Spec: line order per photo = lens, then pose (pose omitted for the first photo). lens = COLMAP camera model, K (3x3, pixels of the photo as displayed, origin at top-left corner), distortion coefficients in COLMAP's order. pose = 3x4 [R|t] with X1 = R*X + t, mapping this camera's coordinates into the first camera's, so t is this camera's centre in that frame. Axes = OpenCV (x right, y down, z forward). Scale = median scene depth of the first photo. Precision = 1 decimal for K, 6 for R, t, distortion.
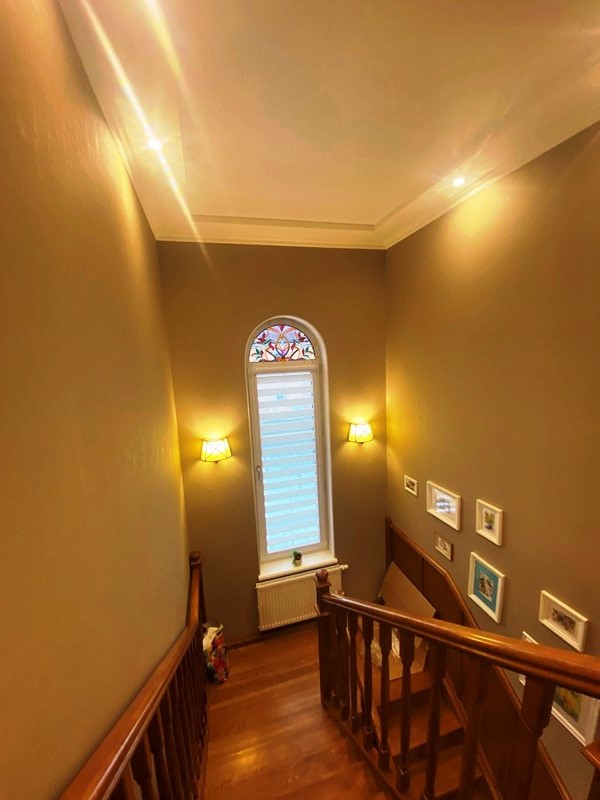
lens RADIAL K [[317.8, 0, 298.0], [0, 317.8, 399.0], [0, 0, 1]] dist [0.014336, -0.000051]
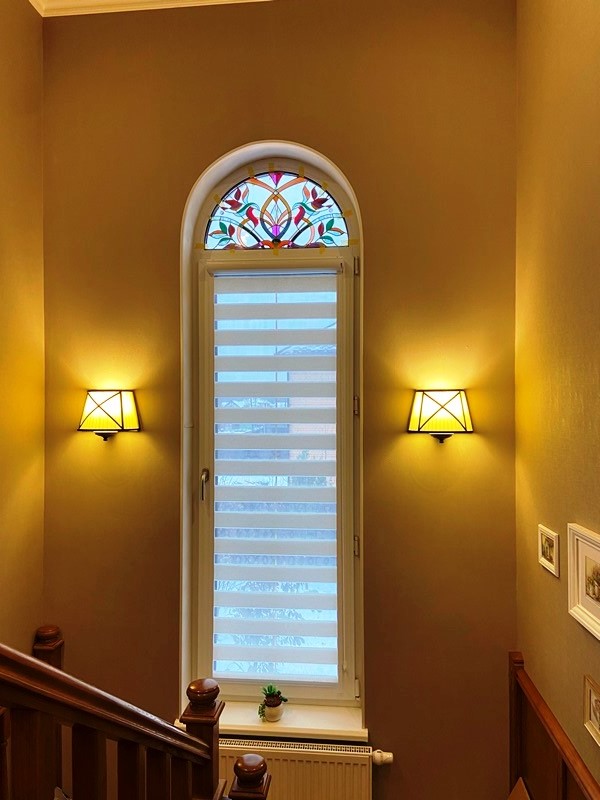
lens RADIAL K [[601.3, 0, 299.1], [0, 601.3, 403.2], [0, 0, 1]] dist [0.048244, -0.046842]
pose [[0.931126, 0.048816, -0.361415, 0.320334], [-0.095348, 0.989118, -0.112049, 0.203430], [0.352013, 0.138792, 0.925648, 0.224977]]
